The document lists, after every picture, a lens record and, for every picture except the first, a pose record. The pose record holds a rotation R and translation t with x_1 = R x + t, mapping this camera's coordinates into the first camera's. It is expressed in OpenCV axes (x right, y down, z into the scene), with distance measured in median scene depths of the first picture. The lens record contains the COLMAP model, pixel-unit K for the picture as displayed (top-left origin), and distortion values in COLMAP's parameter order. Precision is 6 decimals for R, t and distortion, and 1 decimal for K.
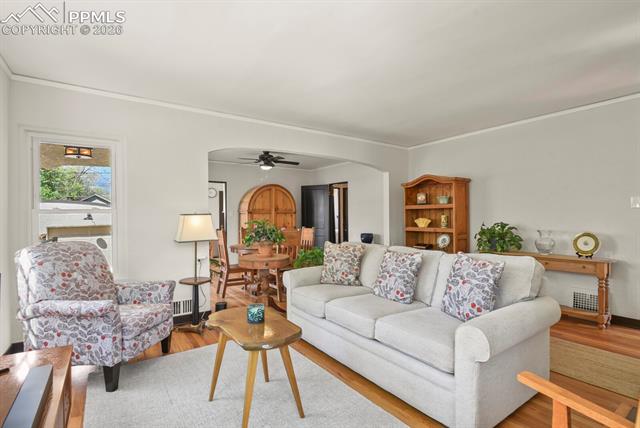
lens RADIAL K [[307.7, 0, 321.6], [0, 307.7, 219.5], [0, 0, 1]] dist [0.002975, 0.000204]
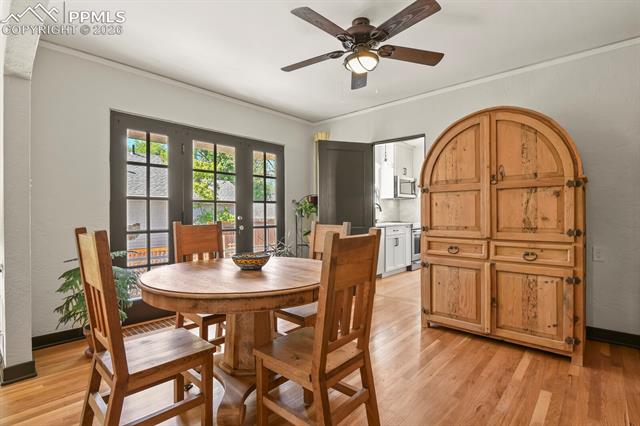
lens RADIAL K [[307.7, 0, 320.2], [0, 307.7, 210.8], [0, 0, 1]] dist [0.002975, 0.000204]
pose [[0.218084, 0.002995, -0.975926, 0.151534], [-0.000728, 0.999996, 0.002906, 0.003396], [0.975930, 0.000077, 0.218085, 0.733761]]
